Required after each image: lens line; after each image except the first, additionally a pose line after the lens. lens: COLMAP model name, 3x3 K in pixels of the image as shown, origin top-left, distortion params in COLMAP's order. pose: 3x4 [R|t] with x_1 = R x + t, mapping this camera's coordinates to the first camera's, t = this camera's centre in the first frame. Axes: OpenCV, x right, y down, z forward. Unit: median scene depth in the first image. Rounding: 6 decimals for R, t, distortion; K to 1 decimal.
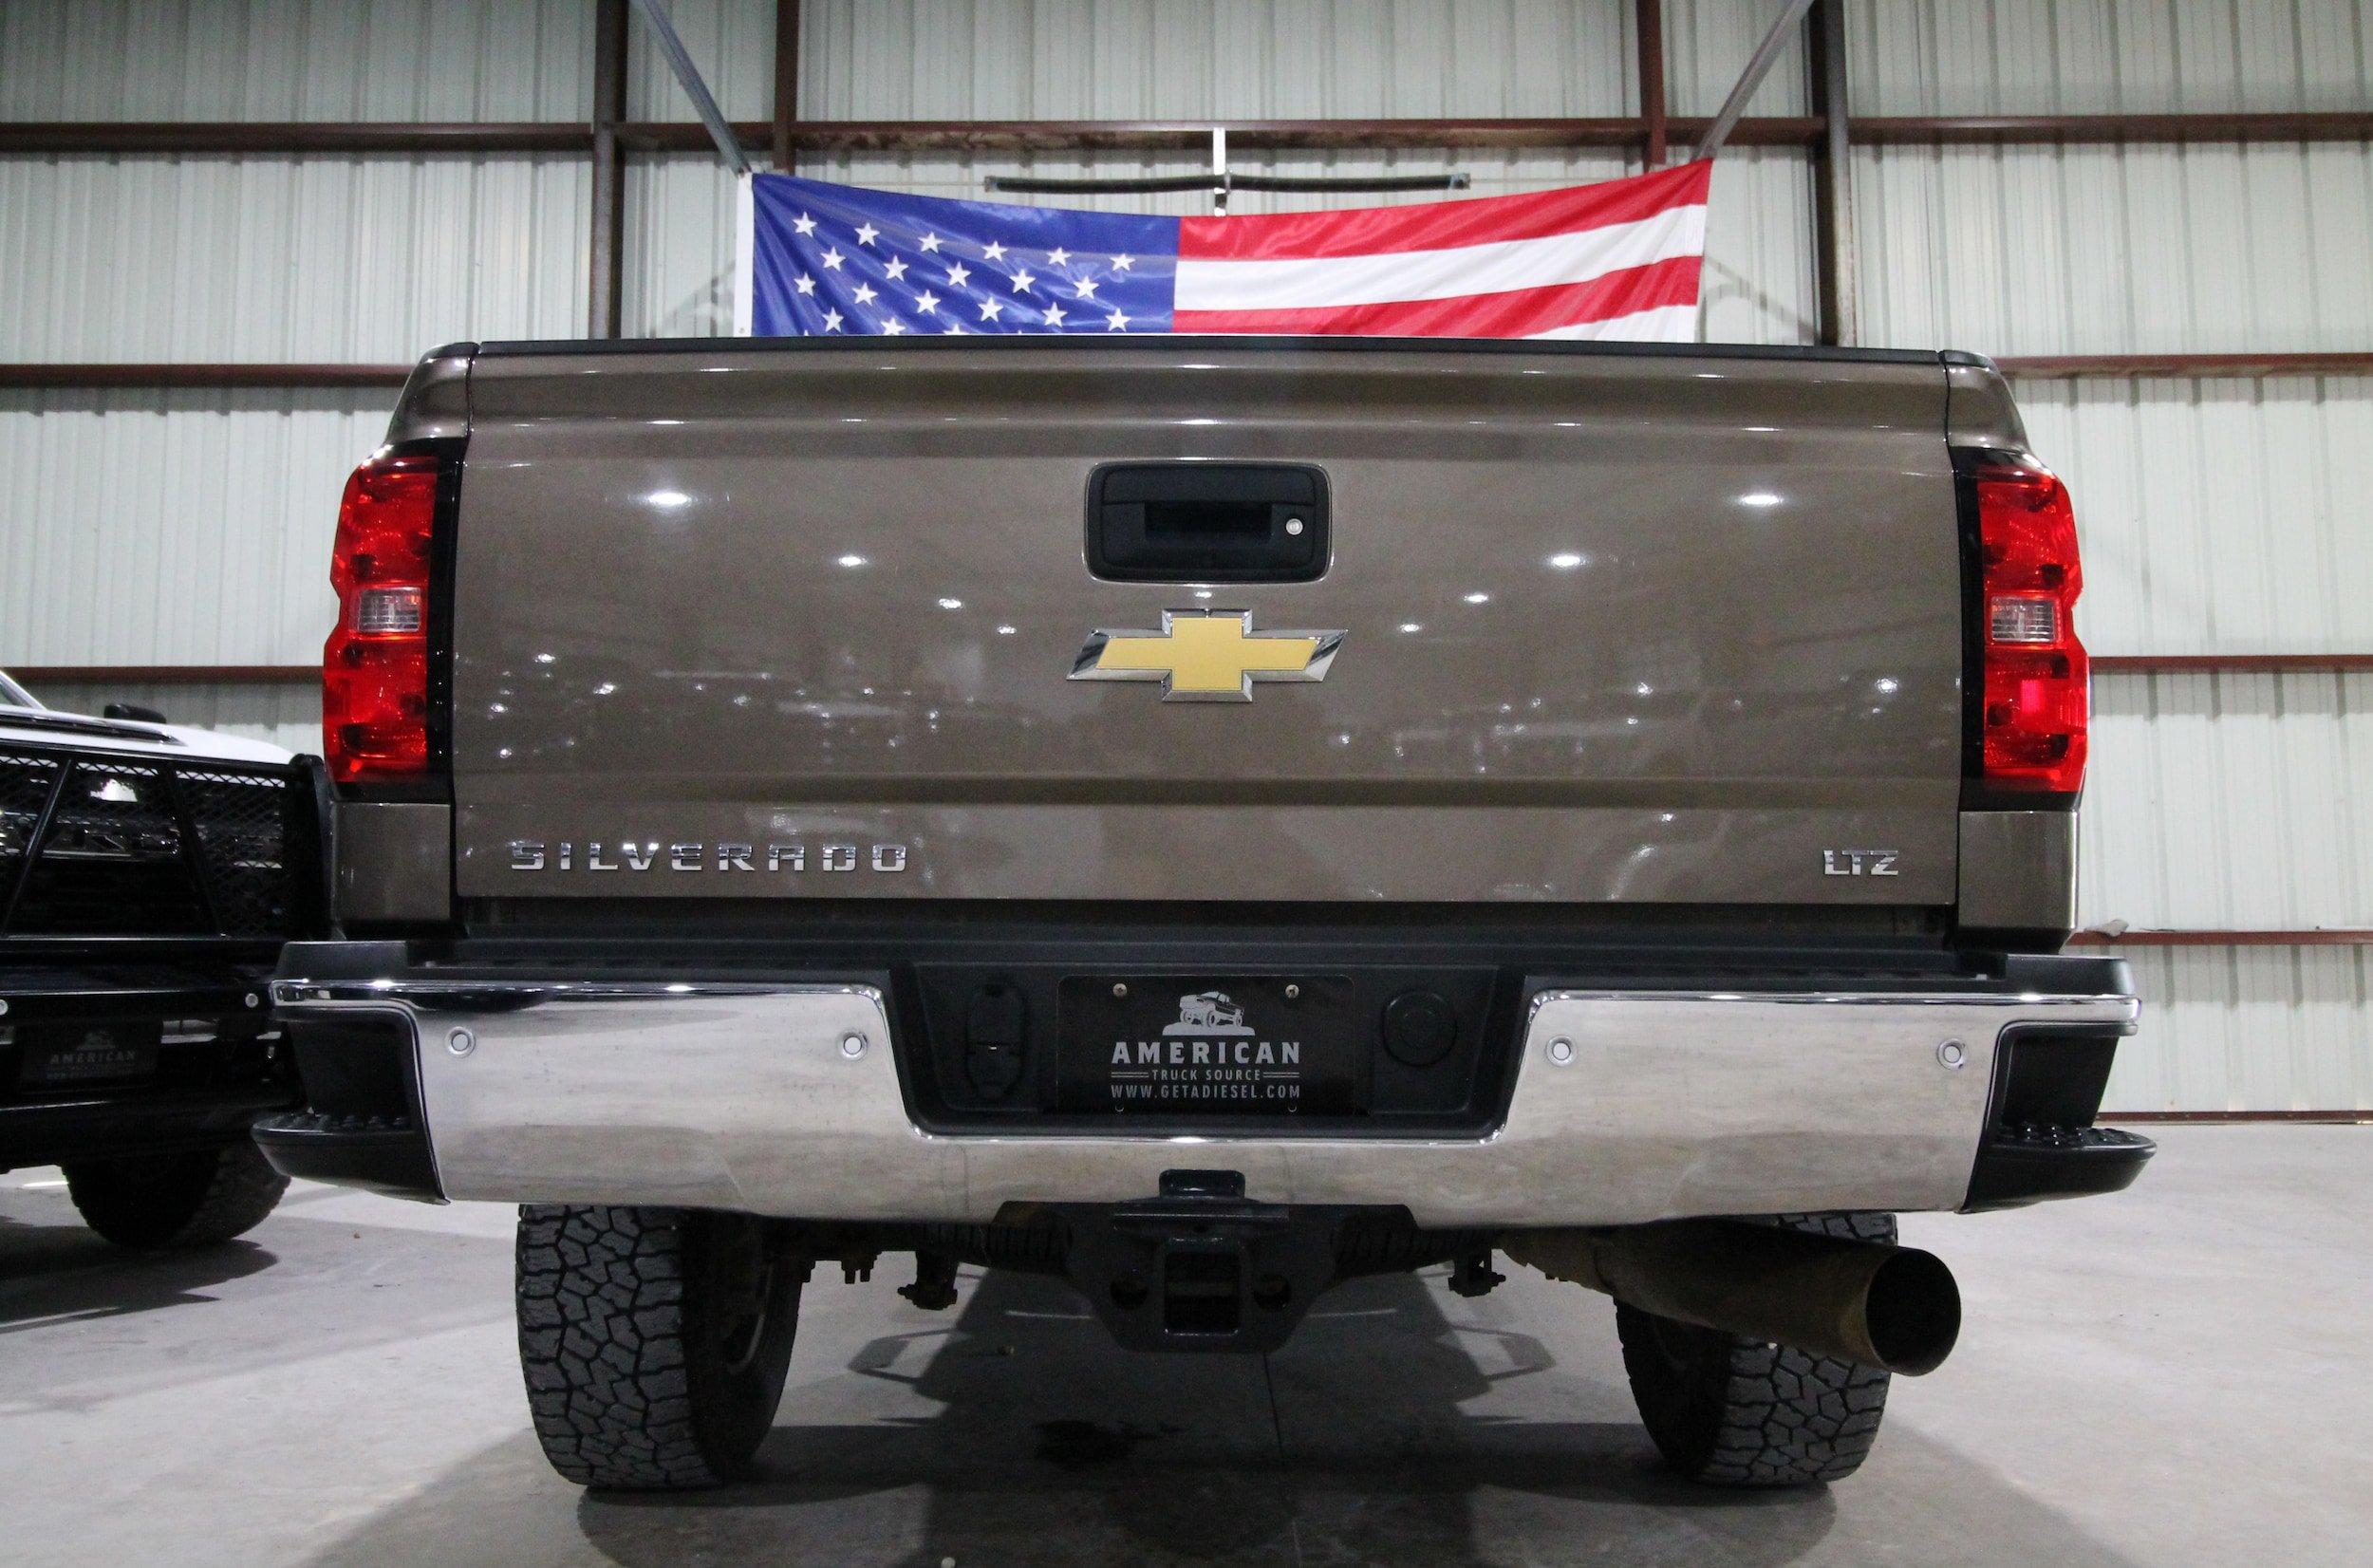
lens RADIAL K [[1933.7, 0, 1187.3], [0, 1933.7, 756.2], [0, 0, 1]] dist [0.016284, 0.001430]
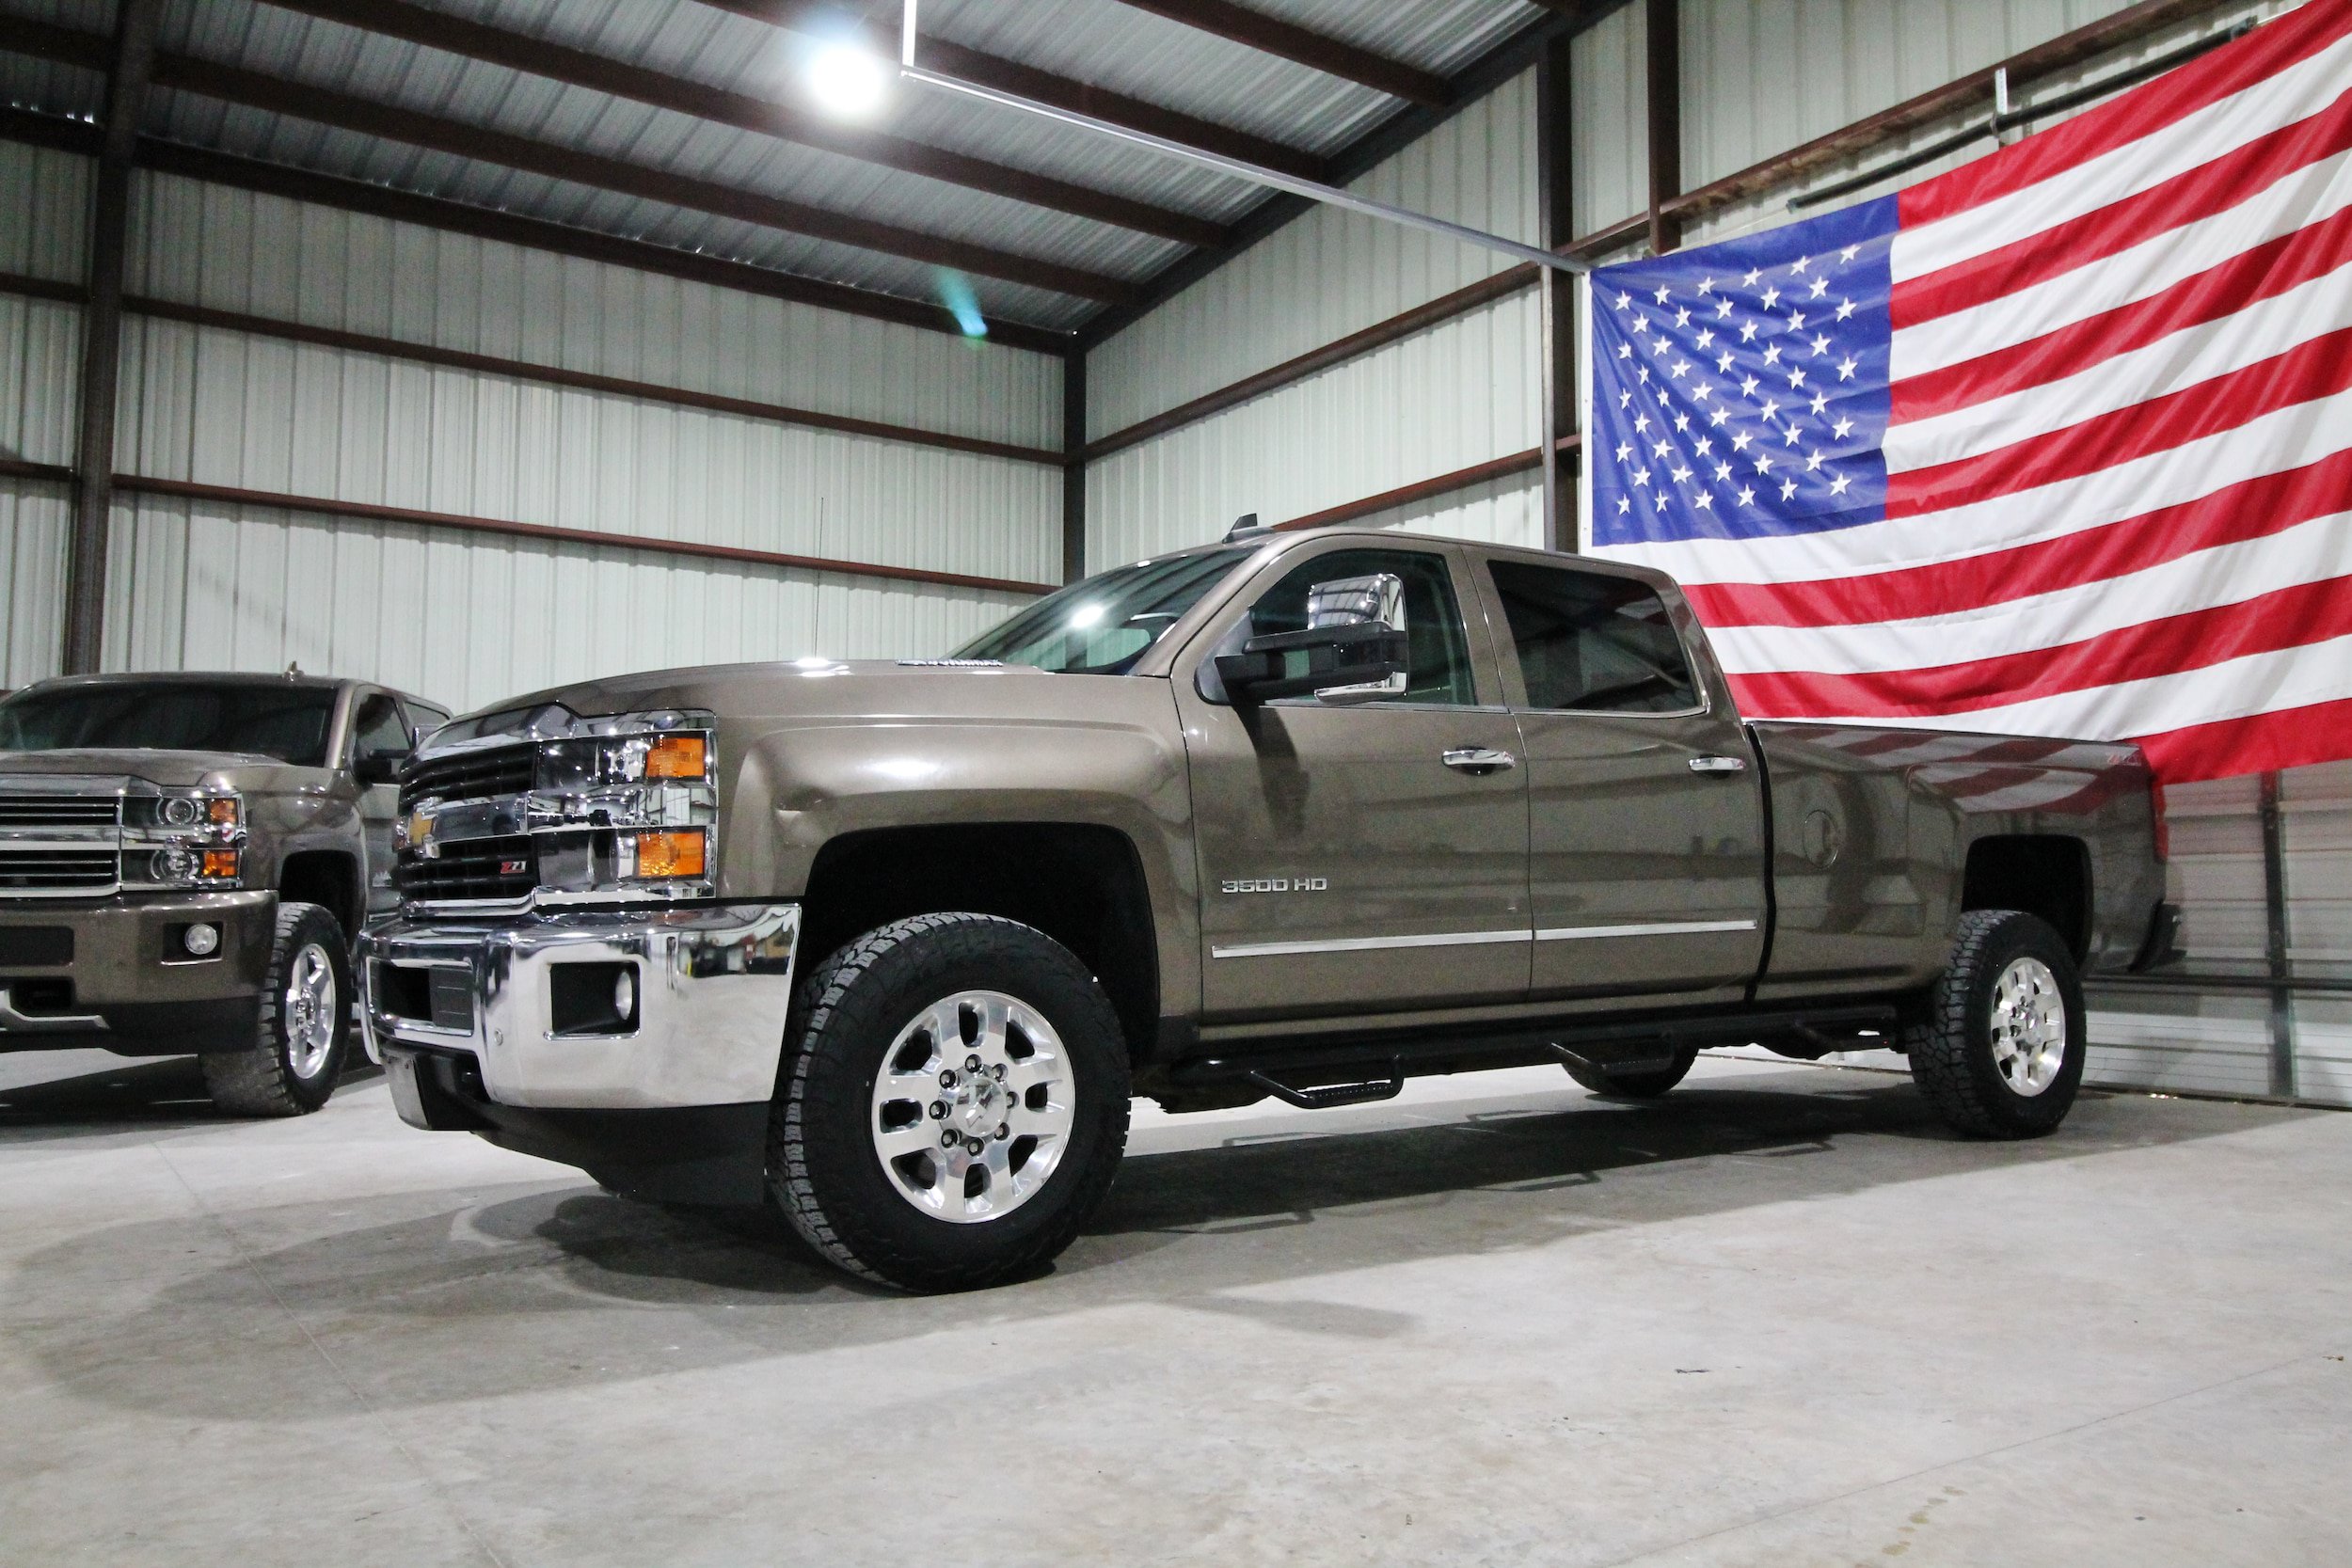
lens RADIAL K [[1740.2, 0, 1176.6], [0, 1740.2, 786.7], [0, 0, 1]] dist [0.006026, -0.001639]
pose [[0.570131, -0.056301, -0.819623, 0.523720], [0.088659, 0.996039, -0.006748, 0.011548], [0.816756, -0.068820, 0.572864, 0.126501]]
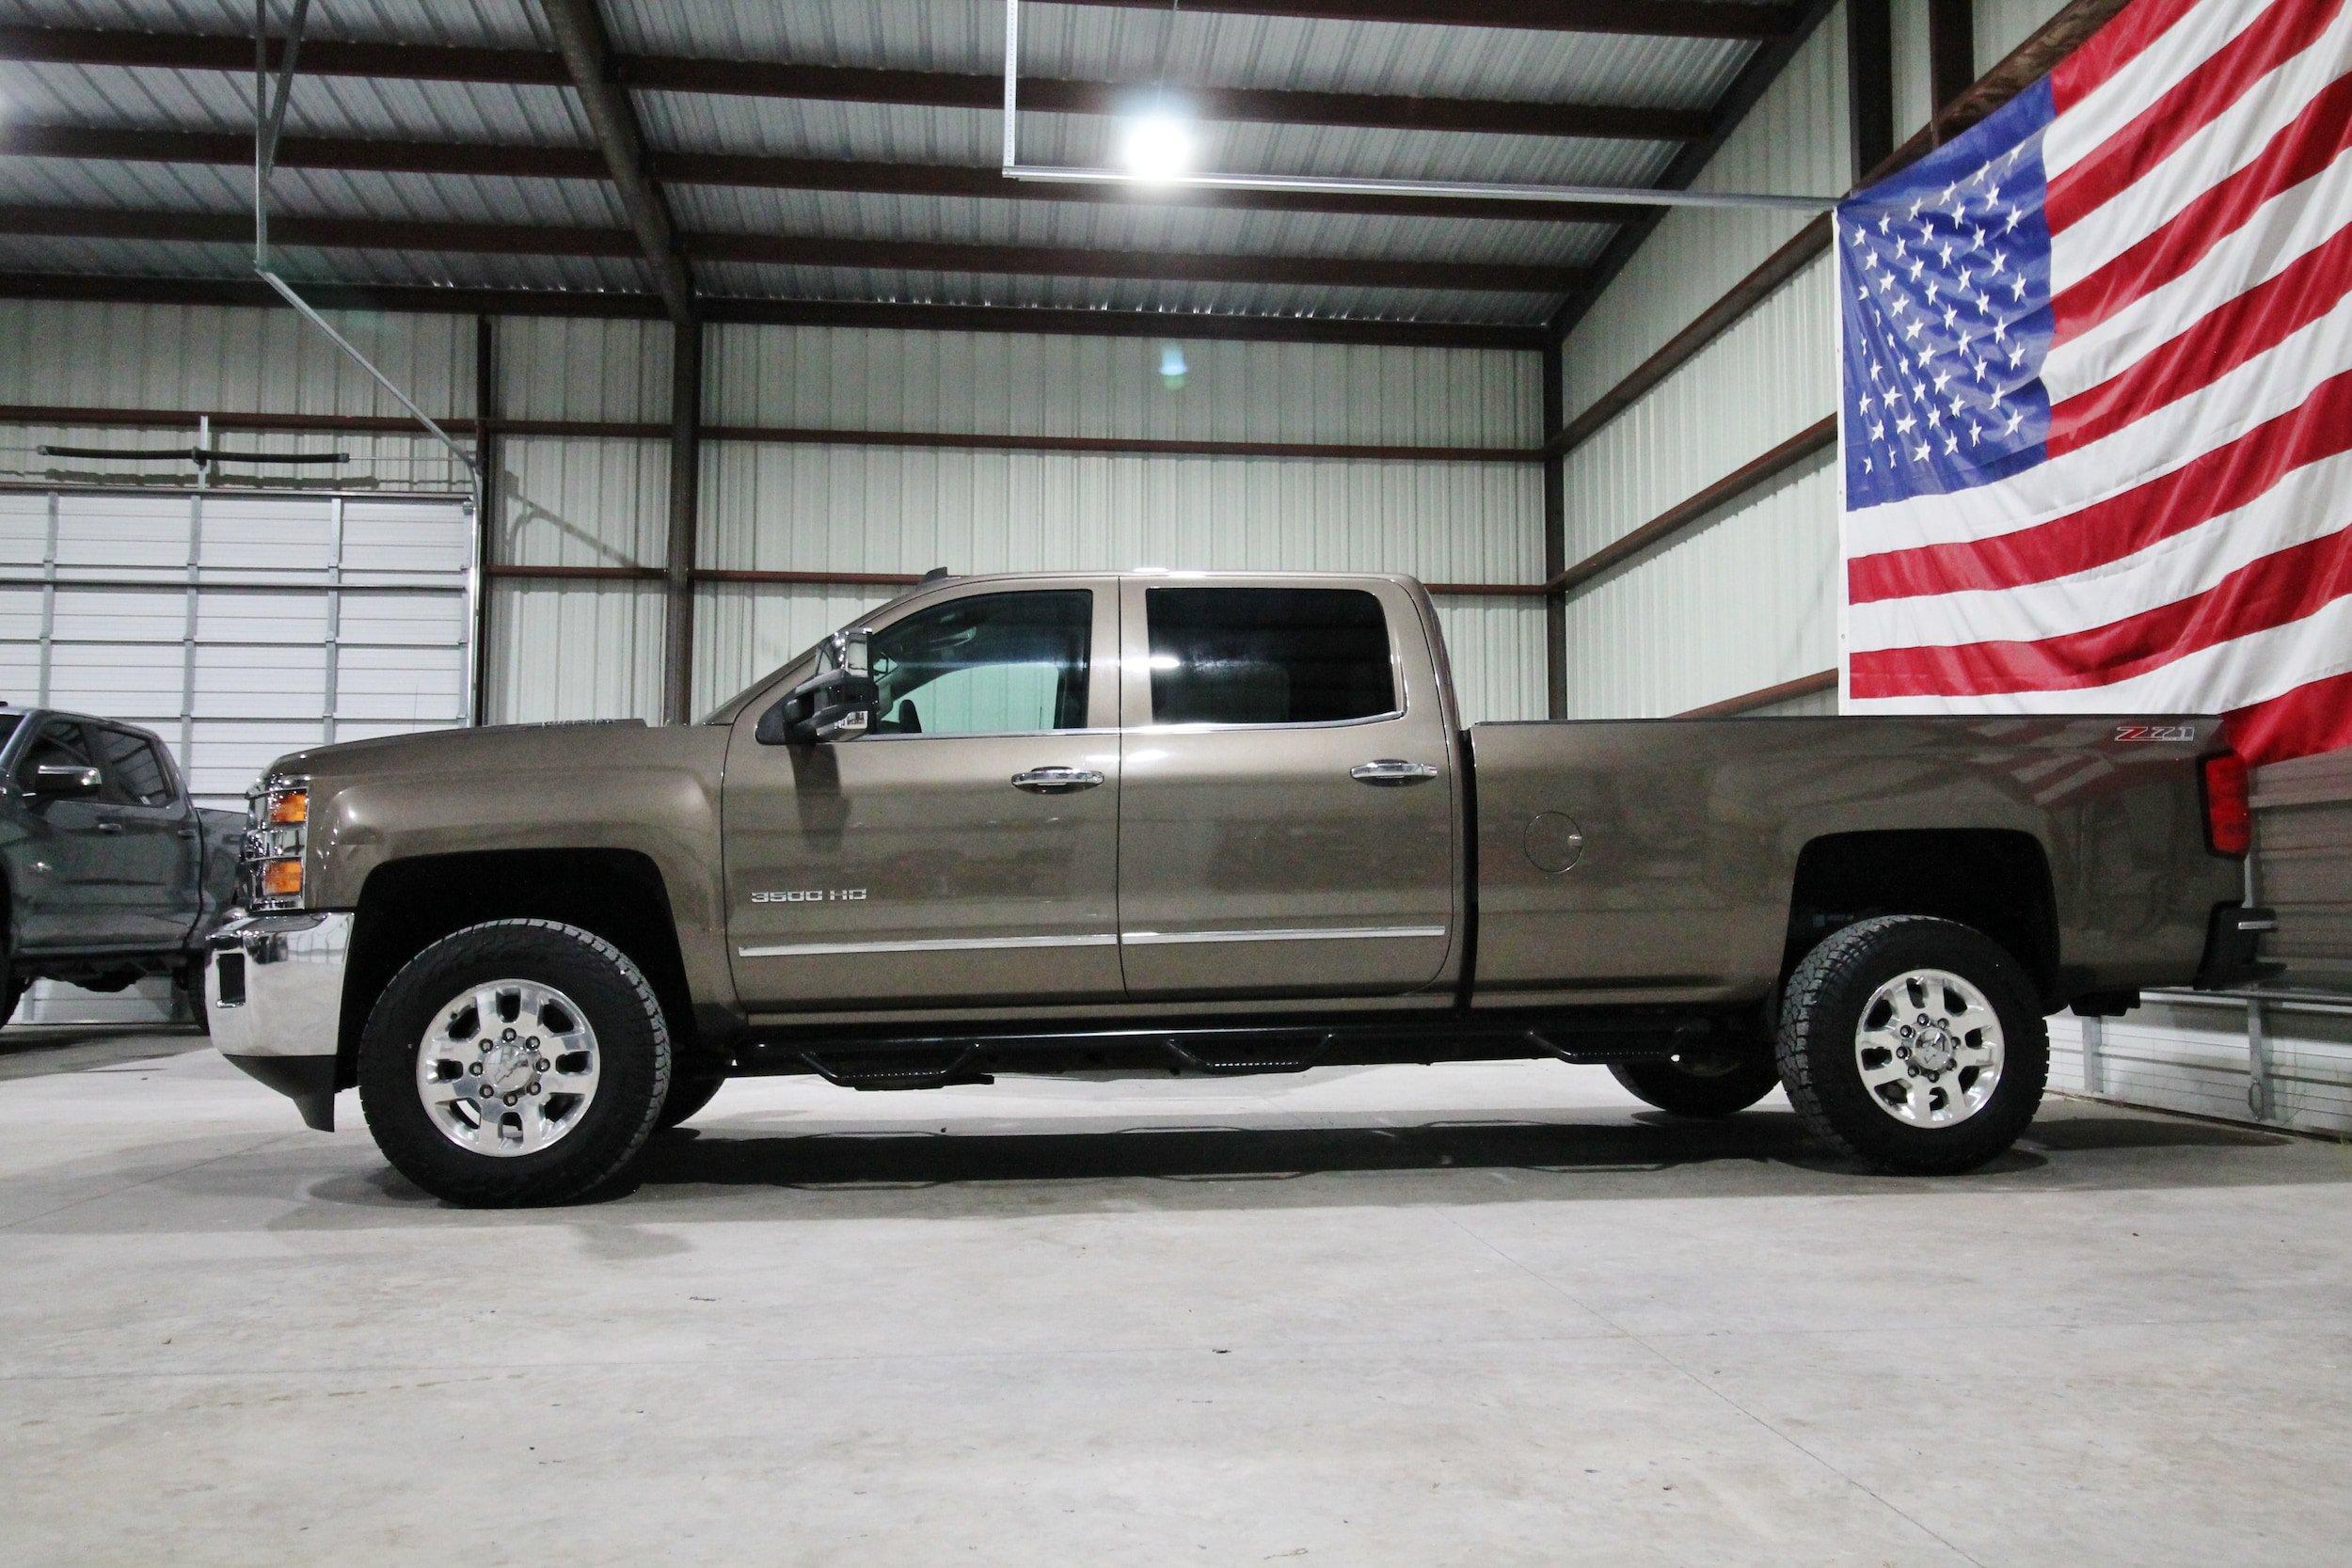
lens RADIAL K [[1805.8, 0, 1186.6], [0, 1805.8, 784.3], [0, 0, 1]] dist [0.005878, -0.001733]
pose [[0.119922, -0.071290, -0.990220, 0.743149], [0.108636, 0.992371, -0.058288, 0.049206], [0.986822, -0.100584, 0.126752, 0.470430]]
